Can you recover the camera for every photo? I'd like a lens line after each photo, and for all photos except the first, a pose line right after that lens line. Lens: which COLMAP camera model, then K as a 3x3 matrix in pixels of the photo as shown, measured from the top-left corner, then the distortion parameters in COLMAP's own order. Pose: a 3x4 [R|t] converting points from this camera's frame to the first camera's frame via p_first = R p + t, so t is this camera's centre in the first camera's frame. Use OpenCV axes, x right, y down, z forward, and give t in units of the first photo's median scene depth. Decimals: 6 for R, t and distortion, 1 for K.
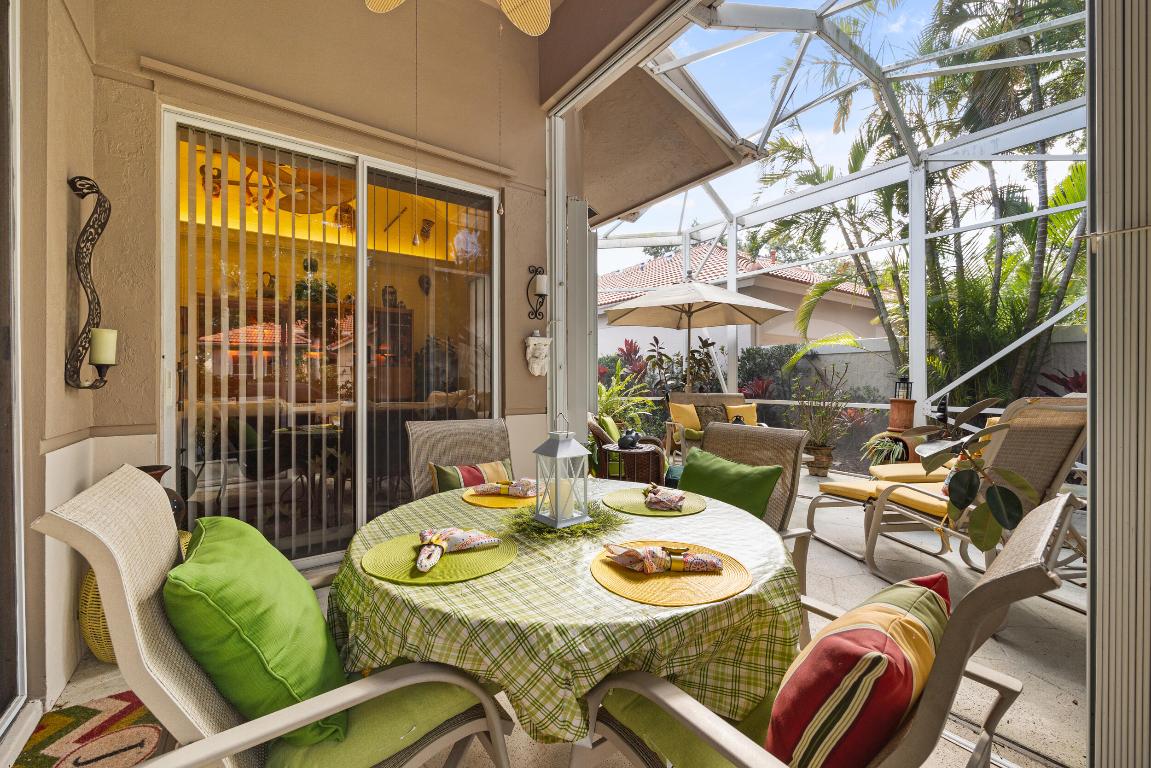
lens RADIAL K [[461.2, 0, 579.7], [0, 461.2, 378.8], [0, 0, 1]] dist [-0.000241, 0.000108]
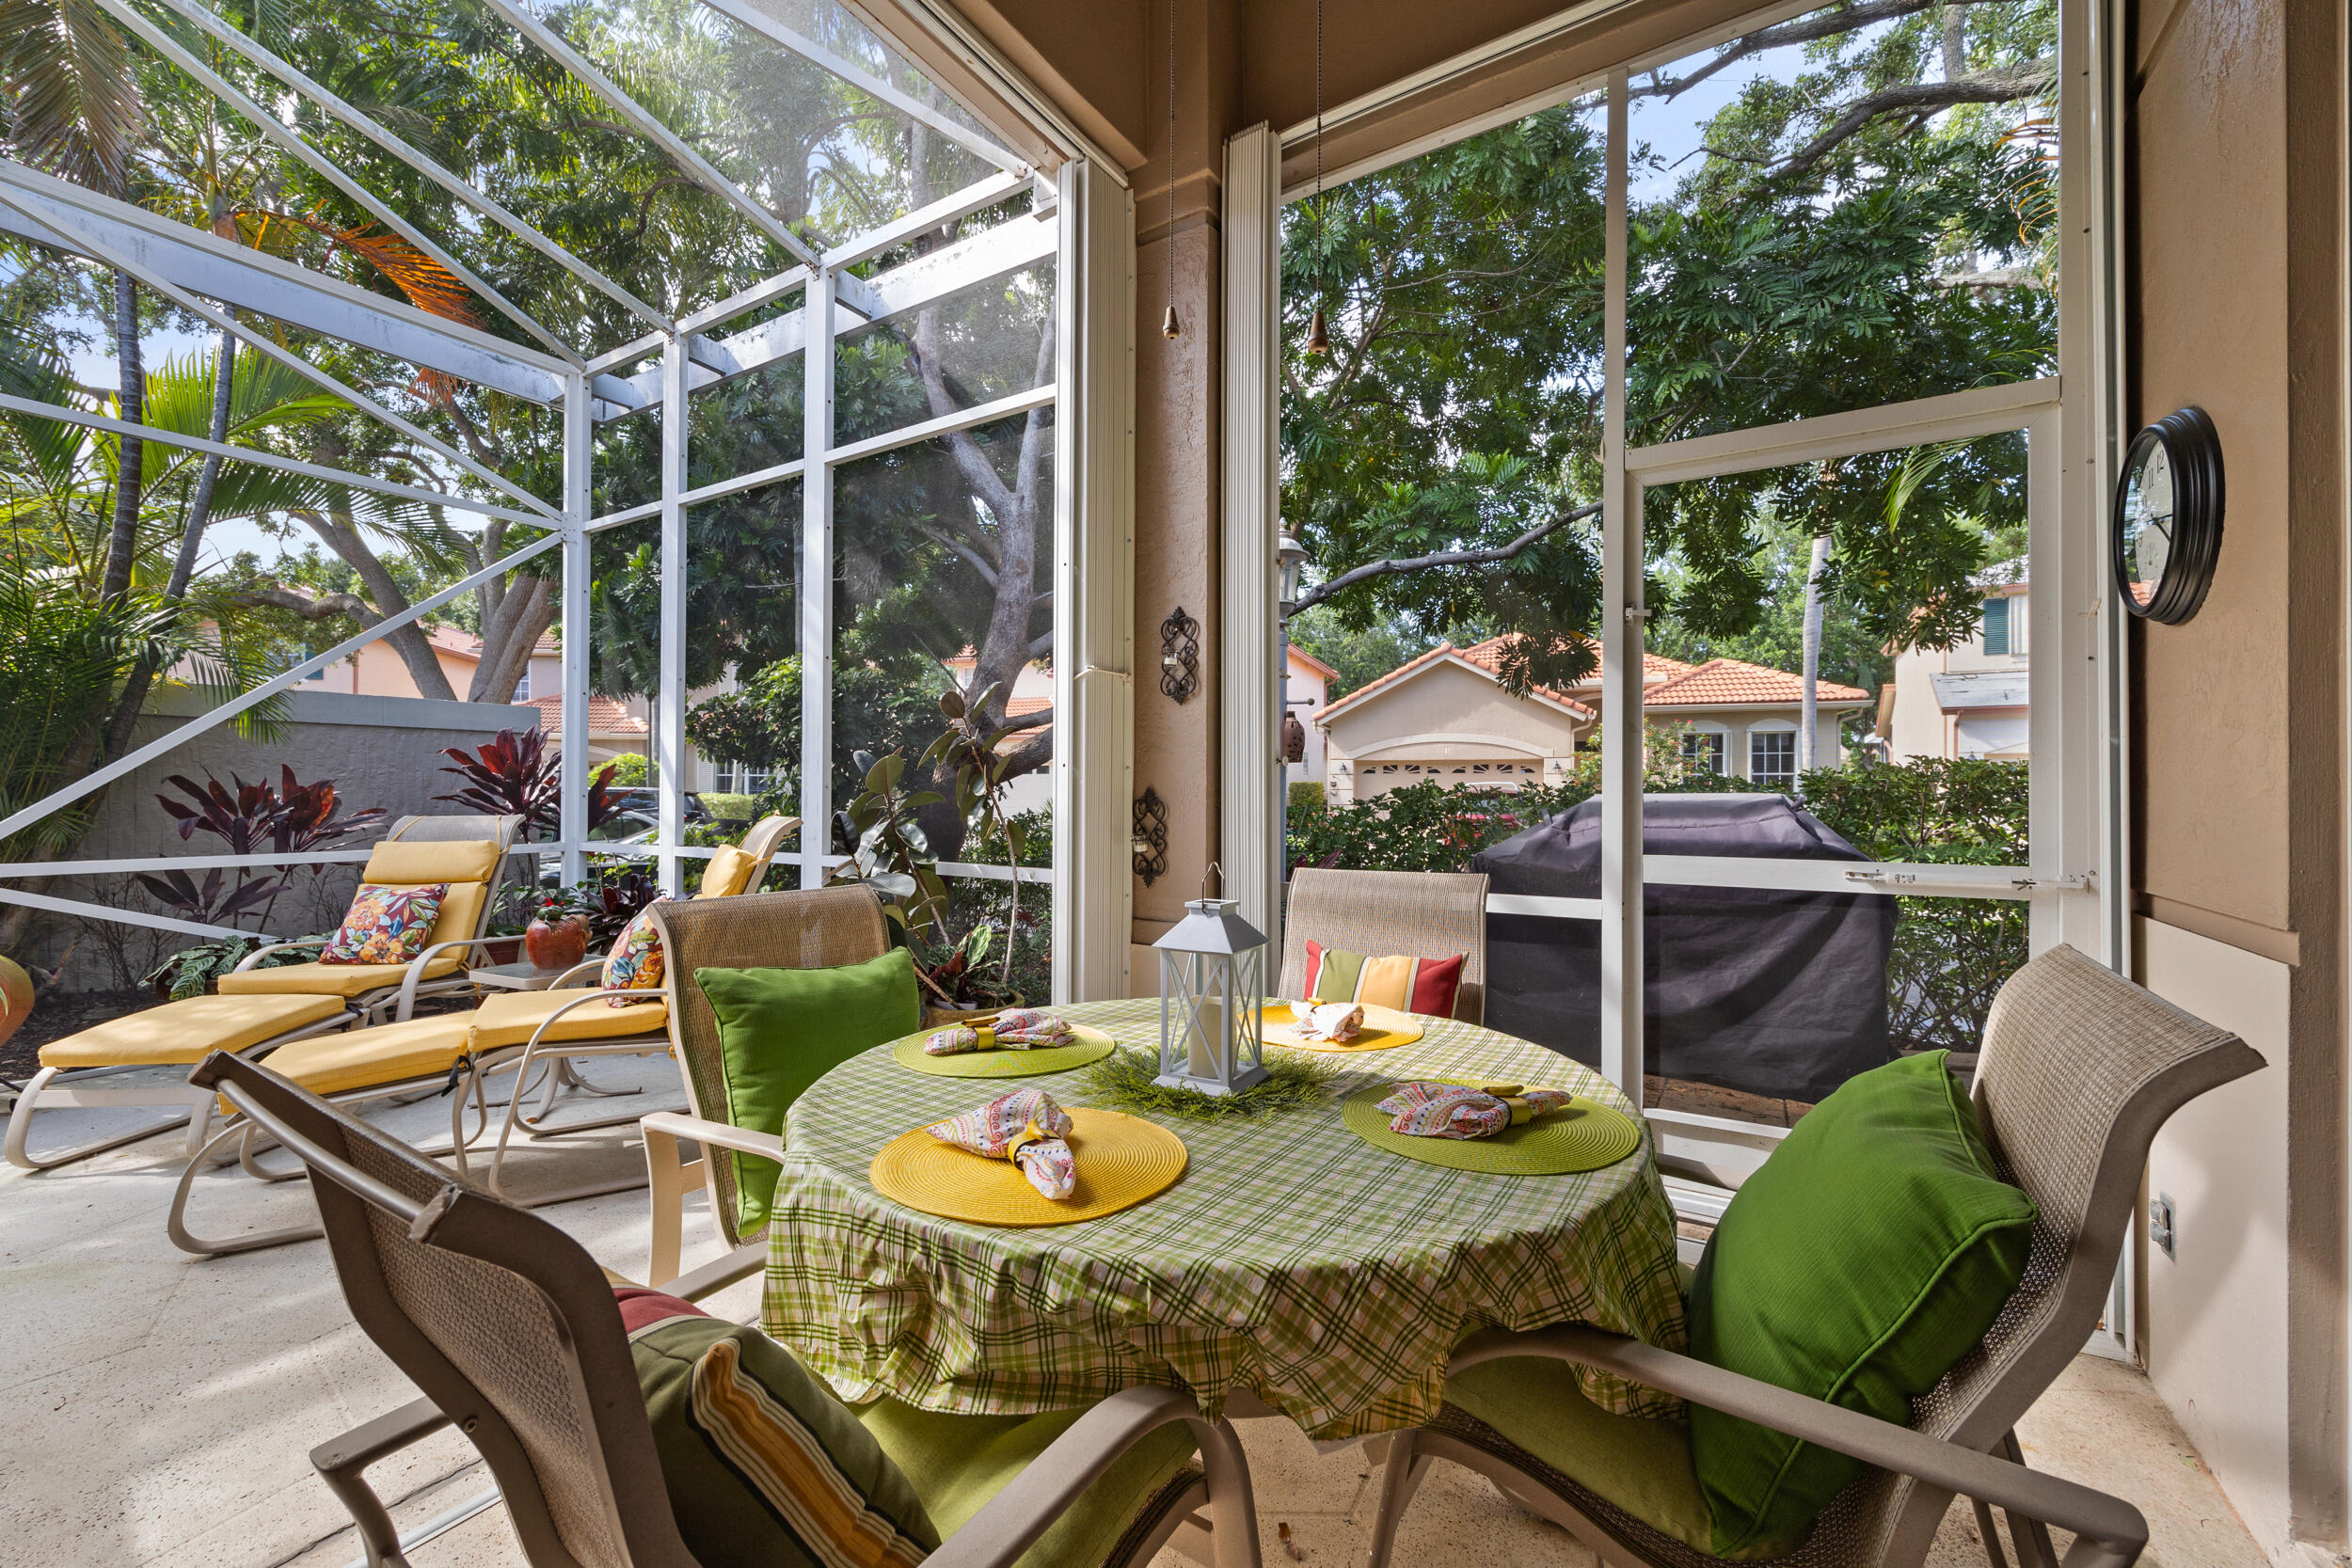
lens RADIAL K [[942.5, 0, 1182.3], [0, 942.5, 792.4], [0, 0, 1]] dist [-0.001547, -0.000443]
pose [[-0.377127, 0.005863, 0.926143, -0.212562], [-0.004469, 0.999957, -0.008149, 0.003380], [-0.926151, -0.007212, -0.377084, 0.316955]]
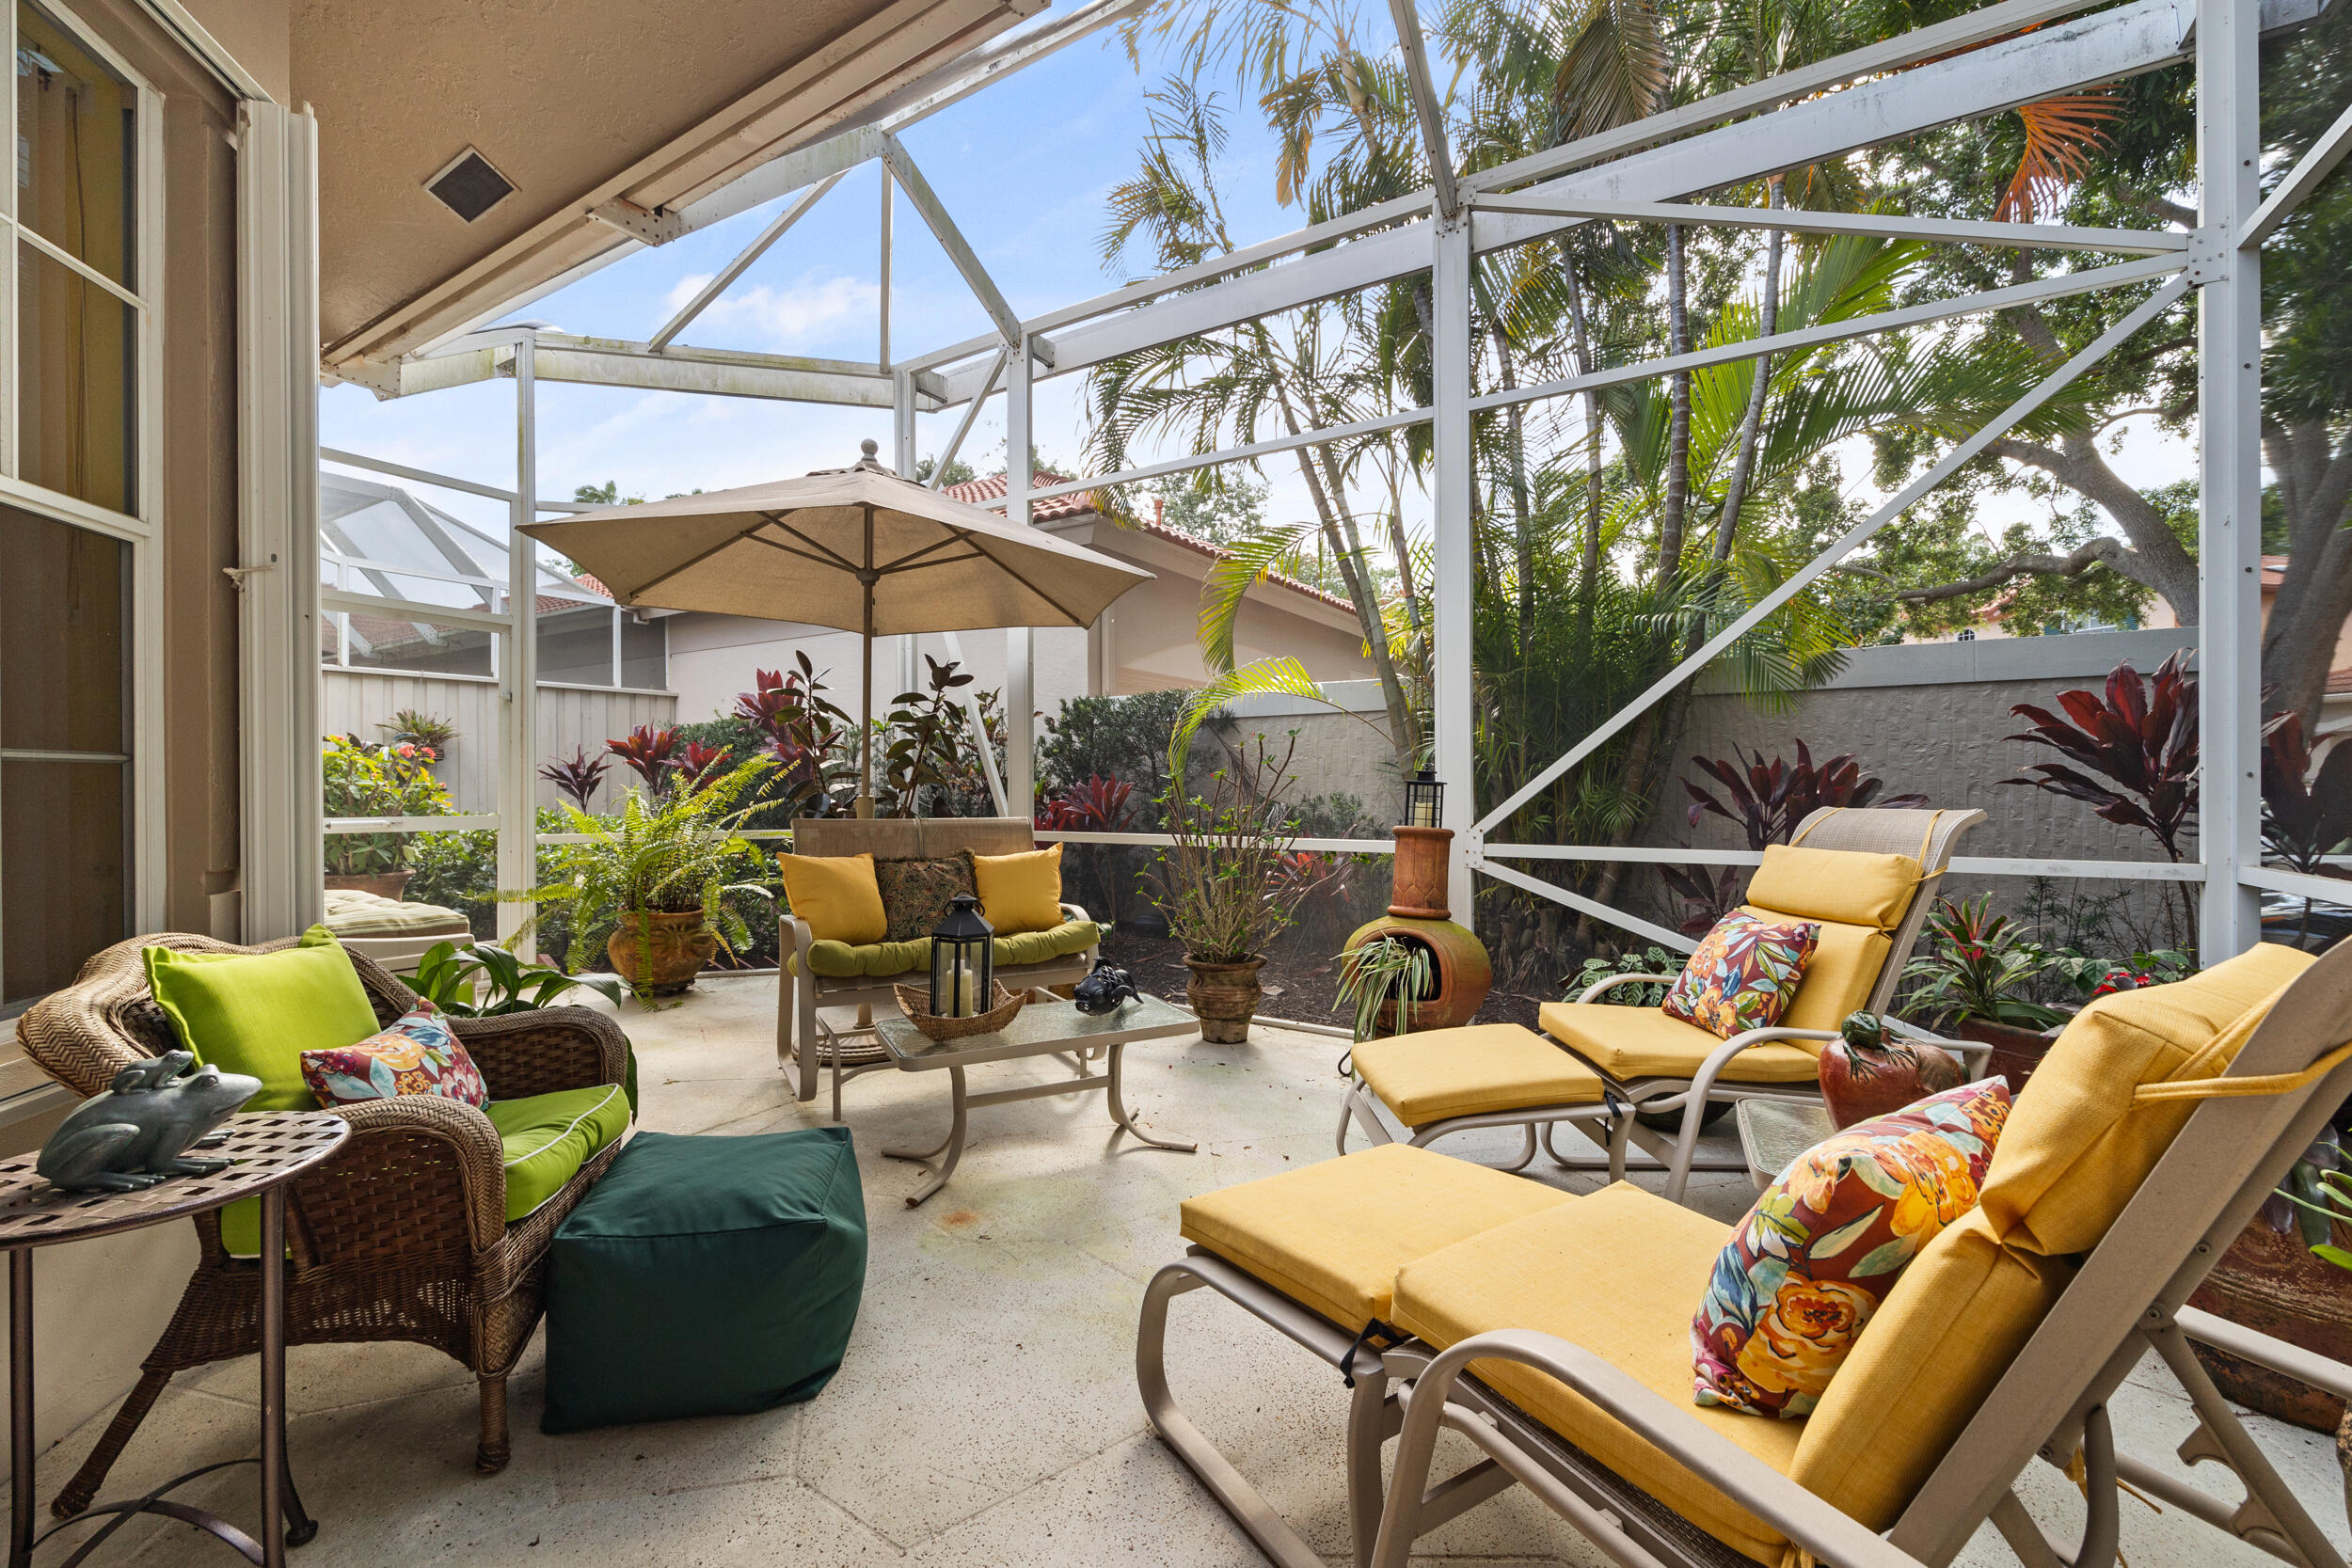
lens RADIAL K [[950.6, 0, 1178.2], [0, 950.6, 785.3], [0, 0, 1]] dist [-0.004003, -0.000464]
pose [[0.922482, -0.003217, 0.386028, 0.172977], [0.001944, 0.999991, 0.003688, 0.004949], [-0.386036, -0.002652, 0.922480, 0.287577]]
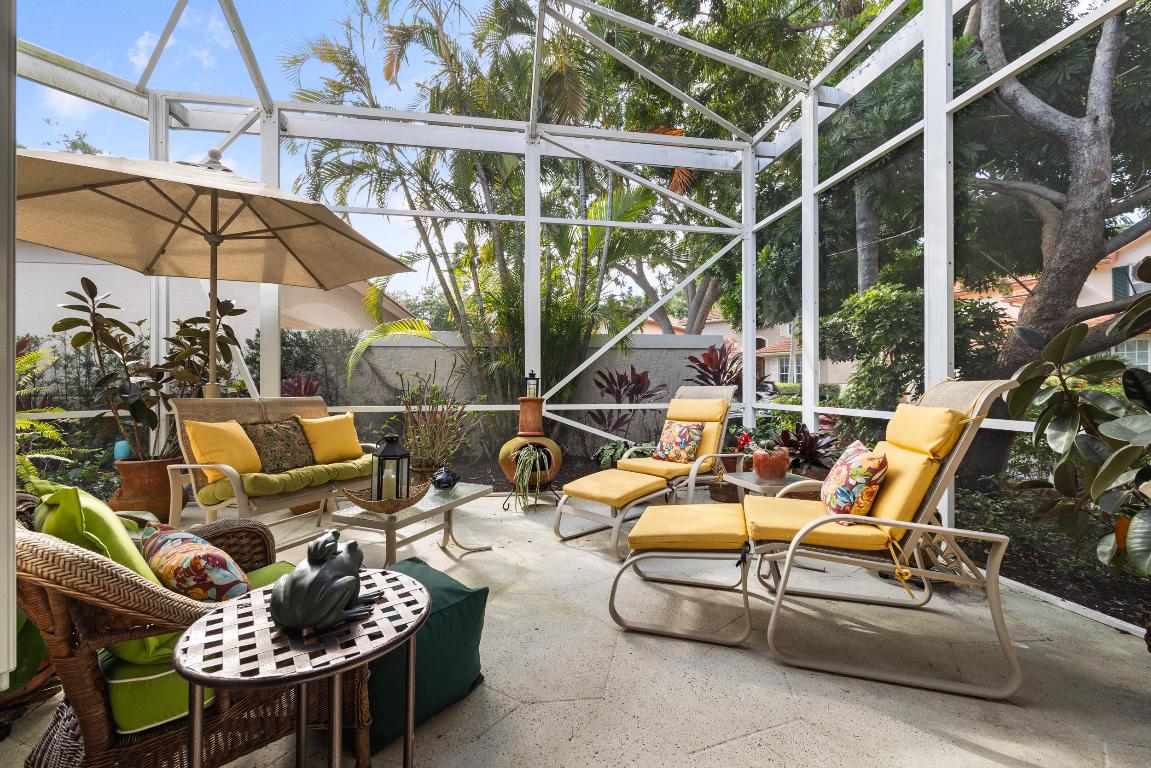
lens RADIAL K [[465.2, 0, 576.6], [0, 465.2, 384.6], [0, 0, 1]] dist [-0.004003, -0.000464]
pose [[0.452096, 0.001407, 0.891968, -0.028836], [0.000319, 0.999998, -0.001739, 0.016200], [-0.891969, 0.001071, 0.452094, 0.414051]]
